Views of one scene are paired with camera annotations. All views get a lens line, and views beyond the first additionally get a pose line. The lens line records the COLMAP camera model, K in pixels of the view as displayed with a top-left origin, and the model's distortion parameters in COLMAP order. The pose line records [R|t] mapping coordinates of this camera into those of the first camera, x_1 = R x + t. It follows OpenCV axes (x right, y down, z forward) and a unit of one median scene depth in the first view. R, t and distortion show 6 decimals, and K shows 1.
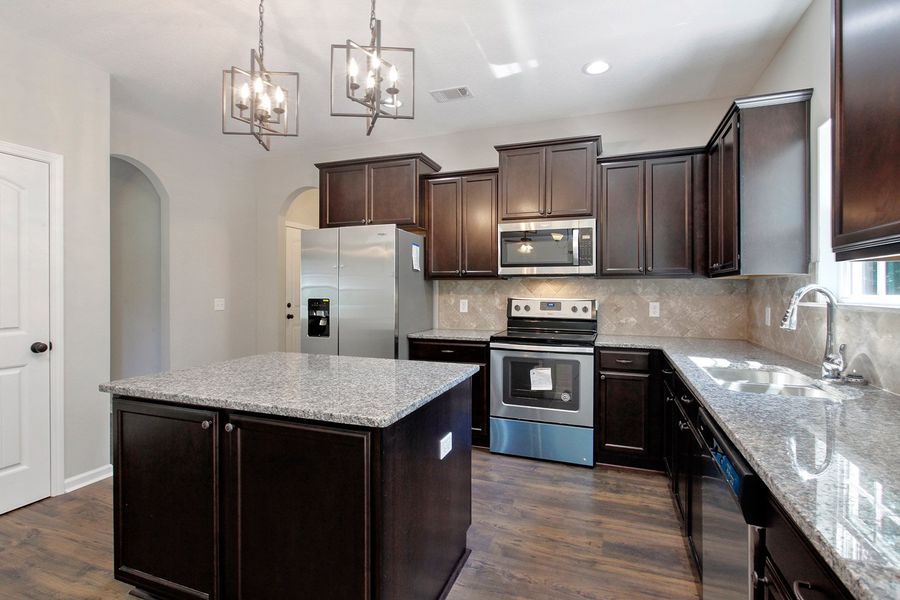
lens RADIAL K [[436.9, 0, 456.0], [0, 436.9, 297.6], [0, 0, 1]] dist [-0.007151, 0.004324]
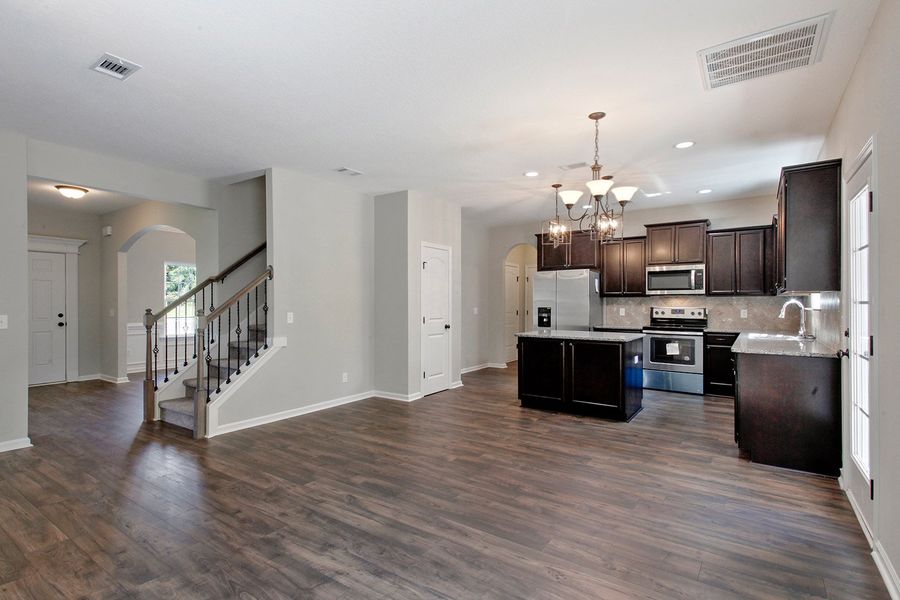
lens RADIAL K [[436.9, 0, 435.1], [0, 436.9, 307.9], [0, 0, 1]] dist [-0.007151, 0.004324]
pose [[0.960003, 0.001437, -0.279985, -0.247175], [-0.002823, 0.999986, -0.004548, 0.015610], [0.279975, 0.005156, 0.959994, -1.033592]]
